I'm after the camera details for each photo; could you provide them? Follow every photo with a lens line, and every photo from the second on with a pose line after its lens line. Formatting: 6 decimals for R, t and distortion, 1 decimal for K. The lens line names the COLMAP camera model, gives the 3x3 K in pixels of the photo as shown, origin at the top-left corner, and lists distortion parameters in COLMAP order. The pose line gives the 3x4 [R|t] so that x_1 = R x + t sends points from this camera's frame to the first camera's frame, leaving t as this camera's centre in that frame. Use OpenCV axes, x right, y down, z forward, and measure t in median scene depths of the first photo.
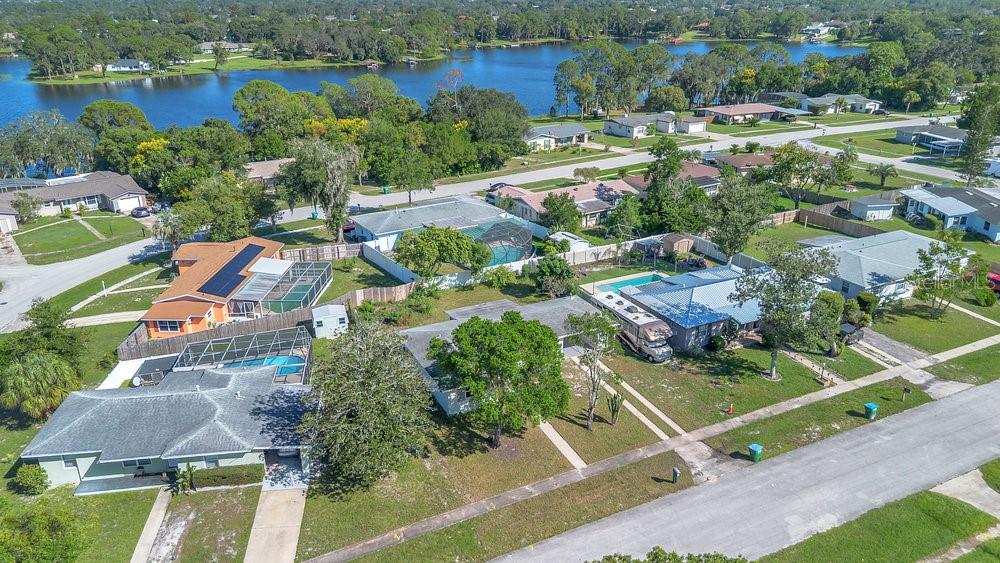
lens RADIAL K [[708.2, 0, 494.7], [0, 708.2, 282.4], [0, 0, 1]] dist [0.041454, -0.028460]
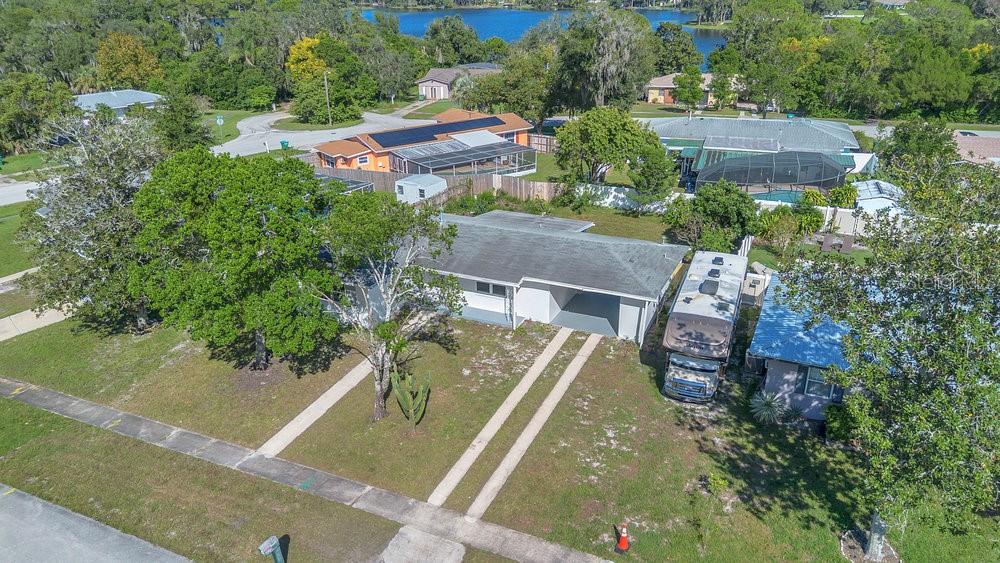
lens RADIAL K [[708.2, 0, 498.9], [0, 708.2, 286.6], [0, 0, 1]] dist [0.041454, -0.028460]
pose [[0.643831, 0.313355, -0.698062, 0.456416], [-0.283257, 0.945092, 0.162994, 0.000117], [0.710807, 0.092791, 0.697239, 0.581345]]
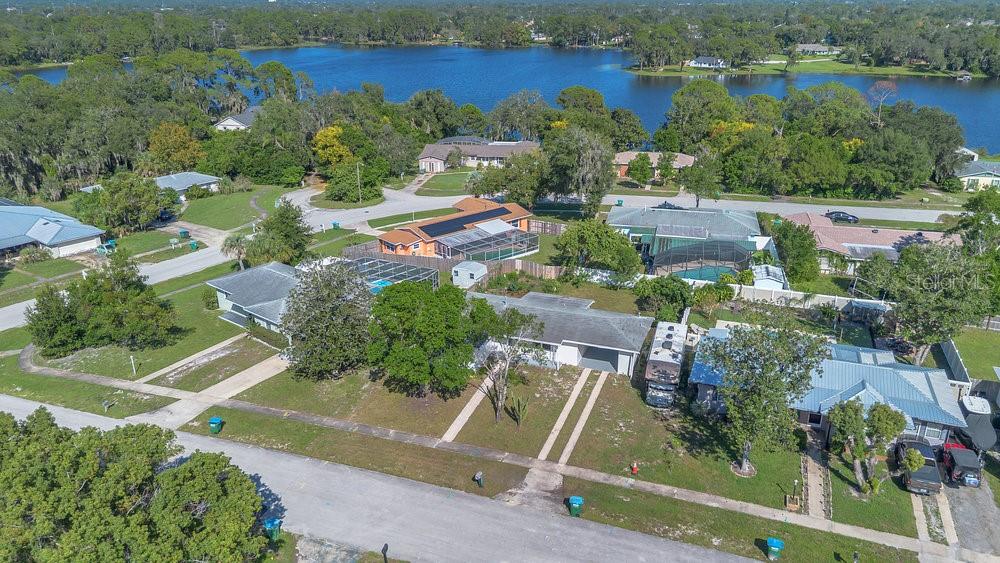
lens RADIAL K [[708.2, 0, 499.3], [0, 708.2, 280.1], [0, 0, 1]] dist [0.041454, -0.028460]
pose [[0.697425, 0.266460, -0.665281, 0.643194], [-0.270236, 0.957563, 0.100232, -0.074406], [0.663756, 0.109878, 0.739835, 0.196072]]
